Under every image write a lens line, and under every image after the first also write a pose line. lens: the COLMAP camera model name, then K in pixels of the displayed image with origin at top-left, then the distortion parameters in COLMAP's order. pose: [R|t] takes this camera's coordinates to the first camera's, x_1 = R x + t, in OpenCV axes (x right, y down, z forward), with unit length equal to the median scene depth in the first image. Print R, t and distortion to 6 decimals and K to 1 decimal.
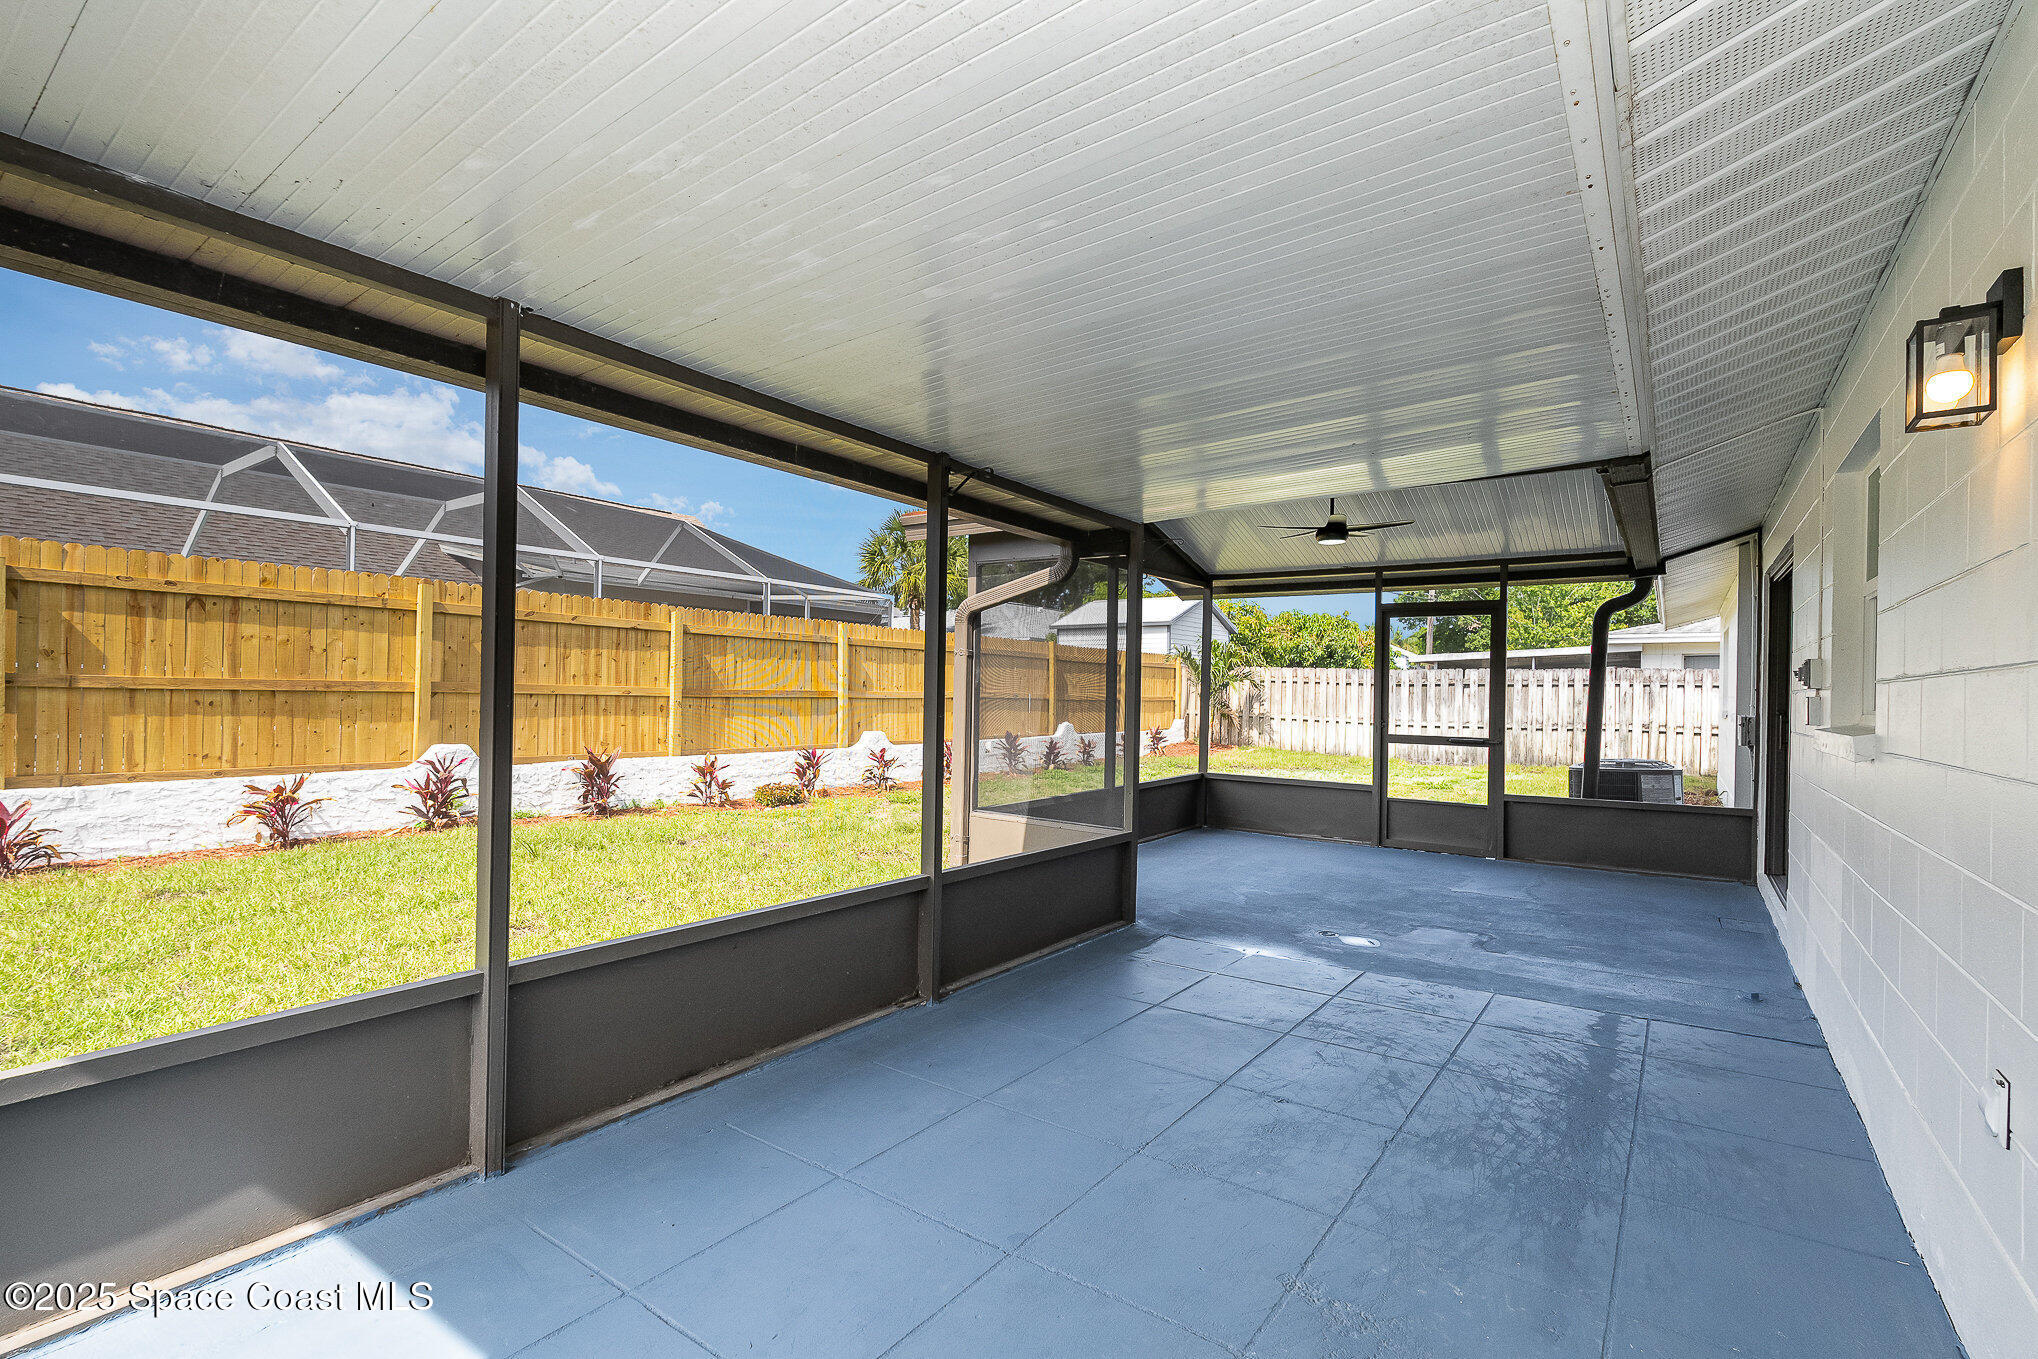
lens RADIAL K [[926.6, 0, 1025.6], [0, 926.6, 687.2], [0, 0, 1]] dist [-0.006614, -0.000773]
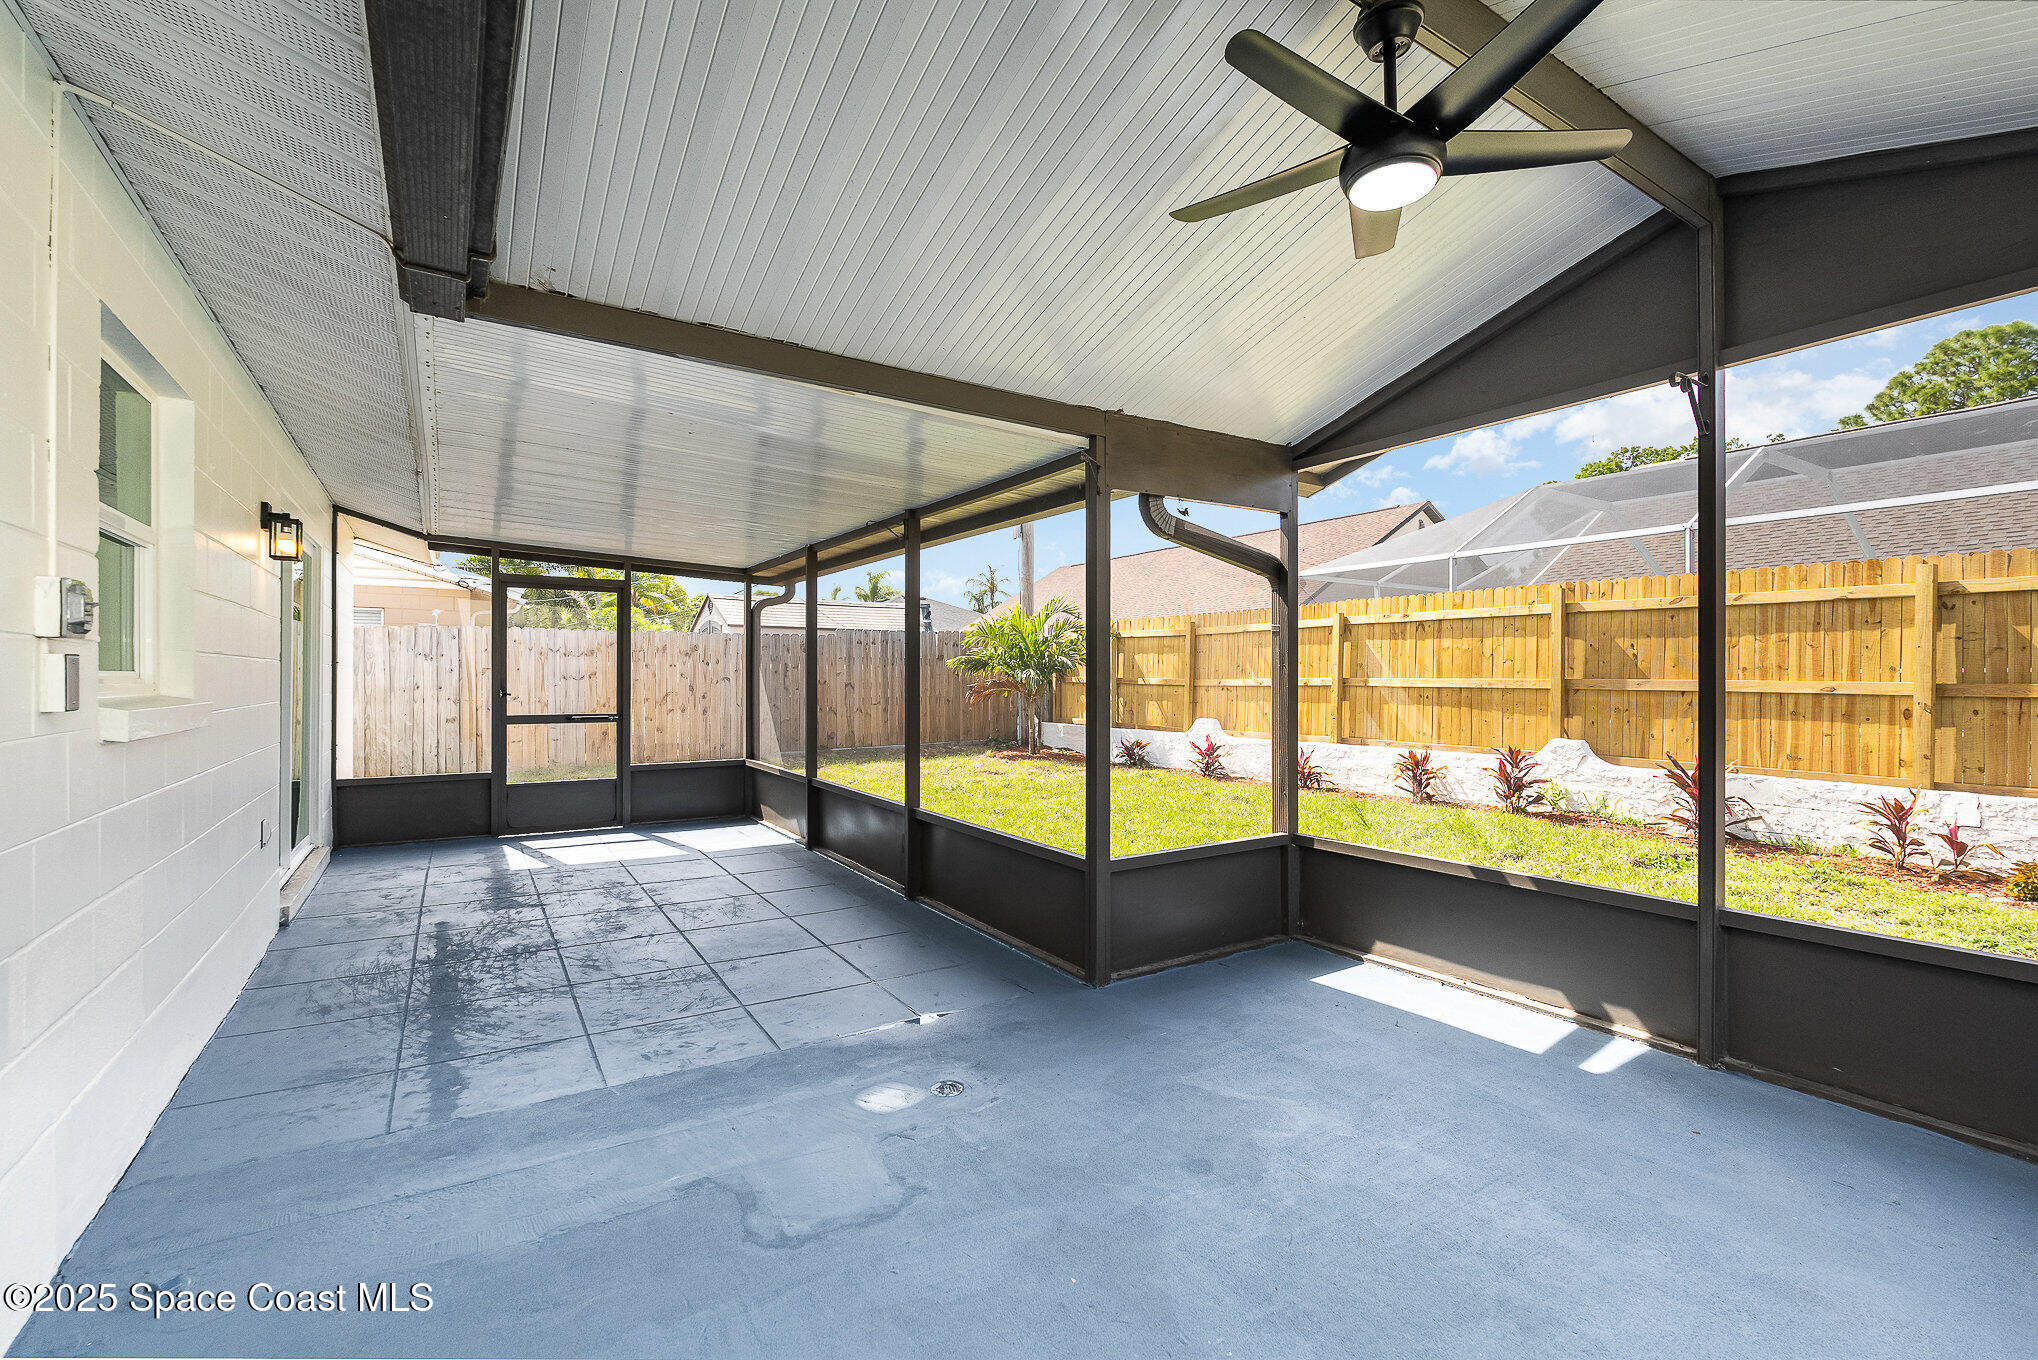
lens RADIAL K [[926.6, 0, 1040.2], [0, 926.6, 677.9], [0, 0, 1]] dist [-0.006614, -0.000773]
pose [[-0.377074, -0.019198, -0.925984, 1.009987], [-0.003961, 0.999809, -0.019116, 0.027451], [0.926175, -0.003540, -0.377078, 1.522993]]
